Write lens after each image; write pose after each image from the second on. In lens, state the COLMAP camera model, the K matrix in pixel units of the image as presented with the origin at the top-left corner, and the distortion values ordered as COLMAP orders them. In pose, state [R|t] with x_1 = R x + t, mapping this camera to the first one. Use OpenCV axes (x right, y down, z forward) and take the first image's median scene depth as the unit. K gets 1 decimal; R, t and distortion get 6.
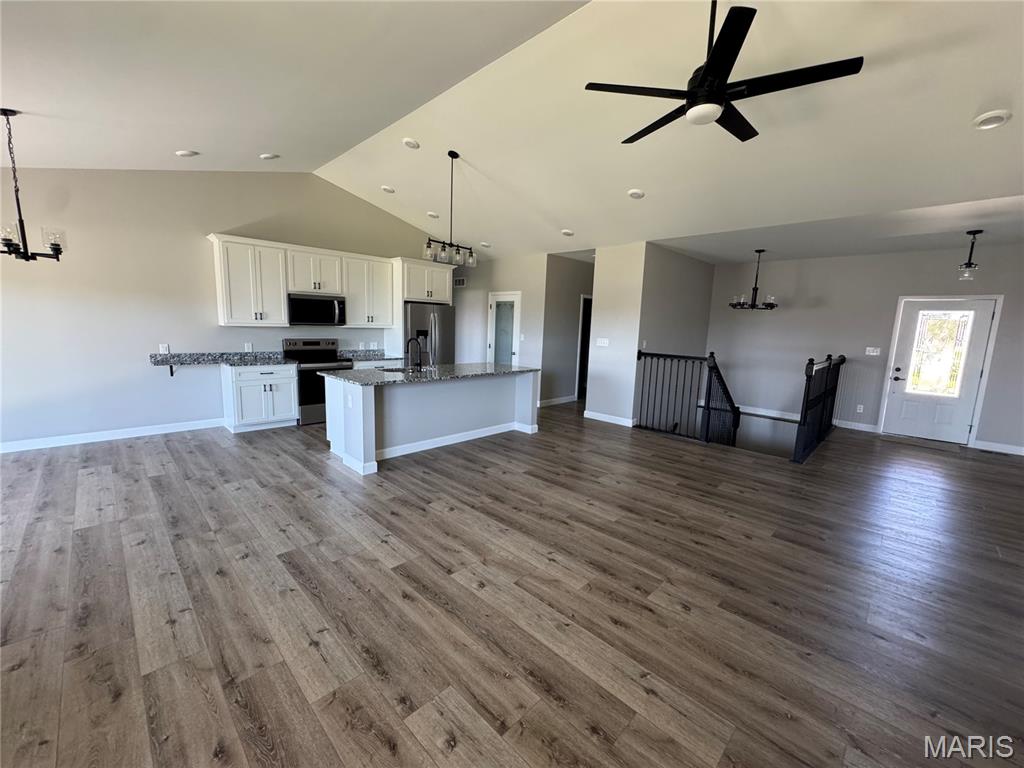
lens RADIAL K [[410.8, 0, 512.0], [0, 410.8, 384.0], [0, 0, 1]] dist [-0.000713, -0.000063]
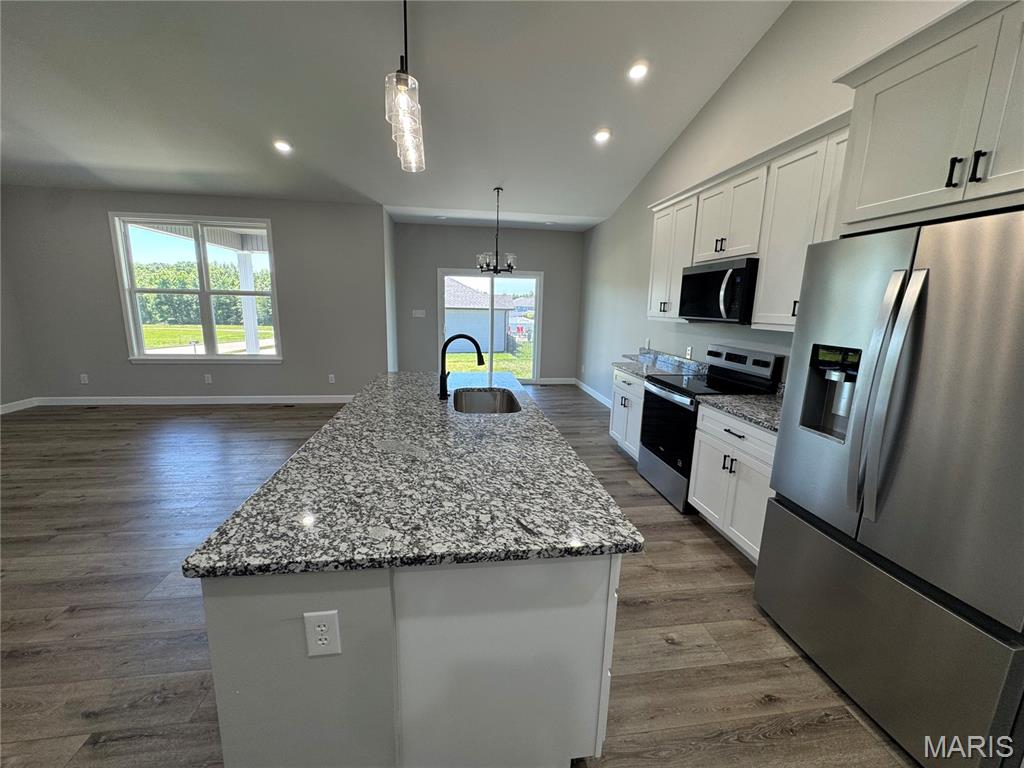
lens RADIAL K [[410.8, 0, 512.0], [0, 410.8, 384.0], [0, 0, 1]] dist [-0.000713, -0.000063]
pose [[-0.607967, 0.105445, -0.786930, 0.146383], [-0.162624, 0.953590, 0.253417, -0.222742], [0.777129, 0.282043, -0.562603, 1.567665]]
